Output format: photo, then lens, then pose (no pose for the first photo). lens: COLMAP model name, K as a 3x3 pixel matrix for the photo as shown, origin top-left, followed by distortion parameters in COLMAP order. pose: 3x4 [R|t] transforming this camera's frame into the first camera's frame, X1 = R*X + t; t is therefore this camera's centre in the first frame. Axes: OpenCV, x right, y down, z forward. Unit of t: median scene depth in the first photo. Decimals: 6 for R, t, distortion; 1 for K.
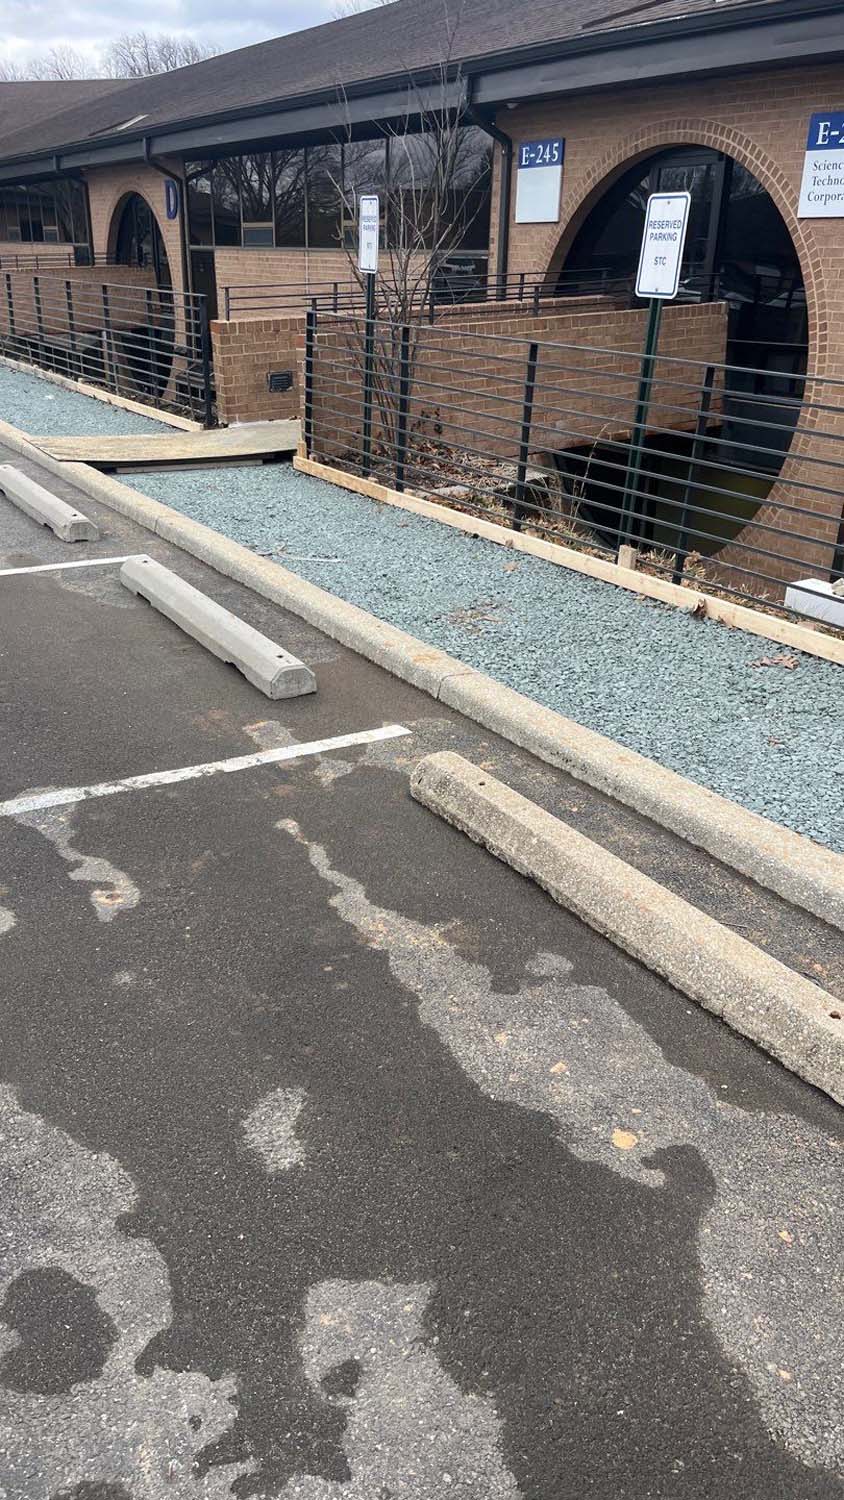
lens RADIAL K [[1090.7, 0, 422.0], [0, 1090.7, 750.0], [0, 0, 1]] dist [0.056176, -0.095366]
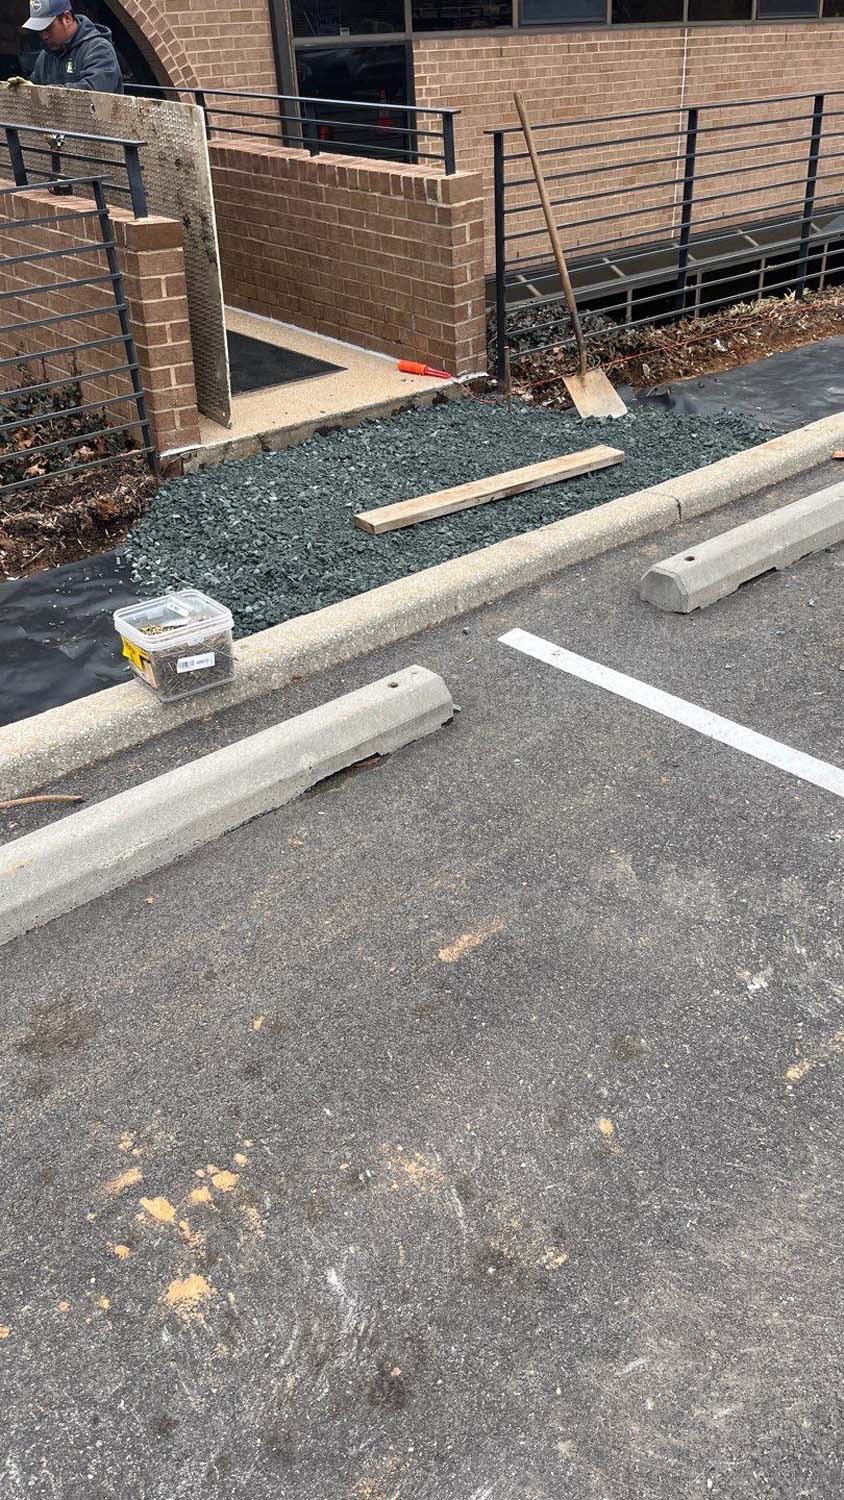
lens RADIAL K [[1090.7, 0, 422.0], [0, 1090.7, 750.0], [0, 0, 1]] dist [0.056176, -0.095366]
pose [[-0.131714, -0.552577, 0.822988, -0.722306], [0.442255, 0.710260, 0.547668, -0.478314], [-0.887165, 0.436106, 0.150829, 1.021786]]
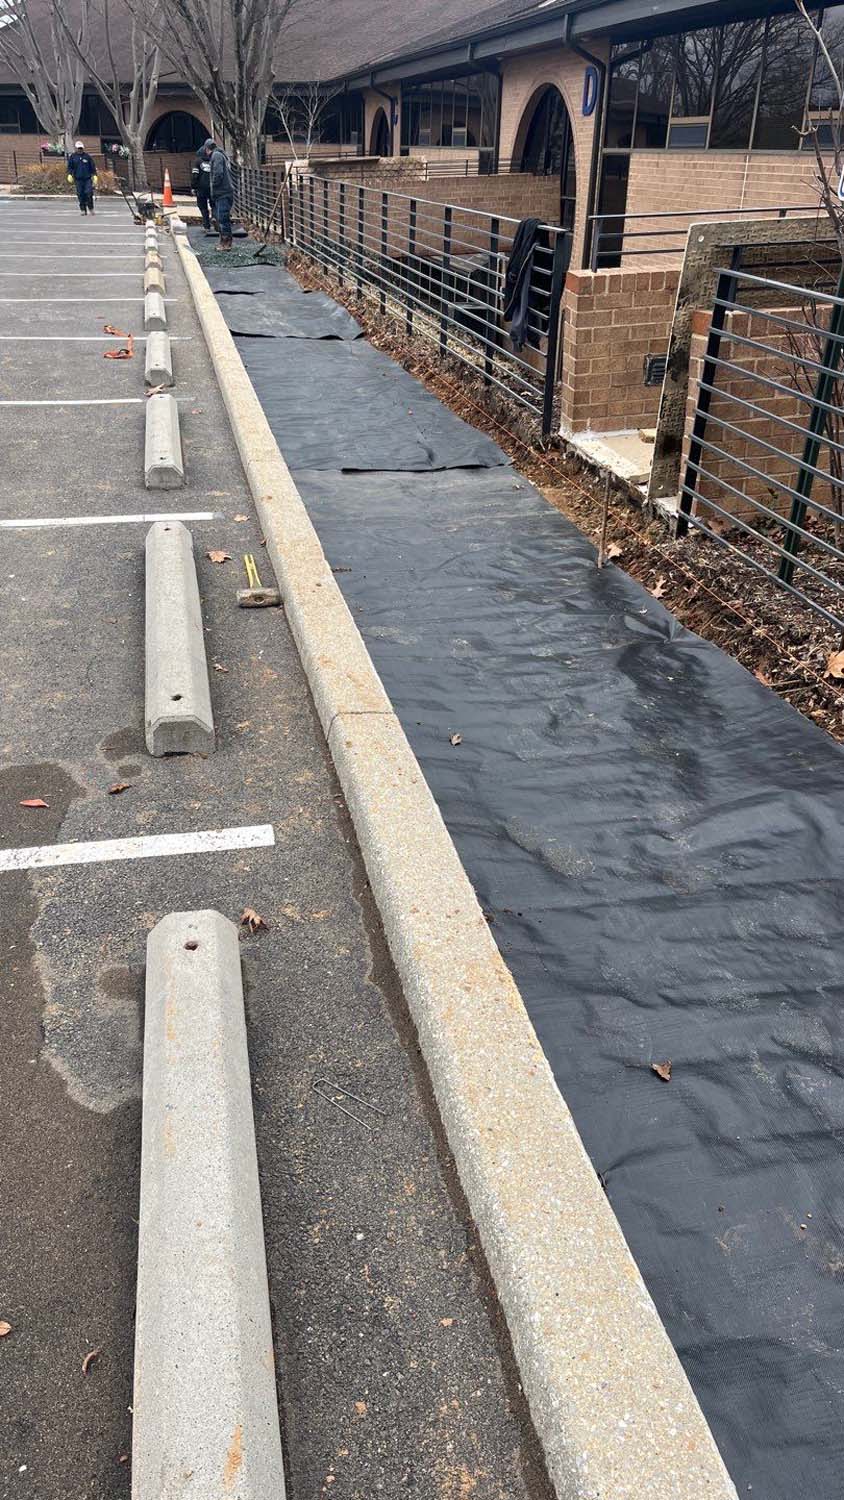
lens RADIAL K [[1090.7, 0, 422.0], [0, 1090.7, 750.0], [0, 0, 1]] dist [0.056176, -0.095366]
pose [[0.937565, 0.156443, -0.310642, -0.015225], [-0.134236, 0.986691, 0.091766, -0.079916], [0.320864, -0.044337, 0.946087, 0.175123]]
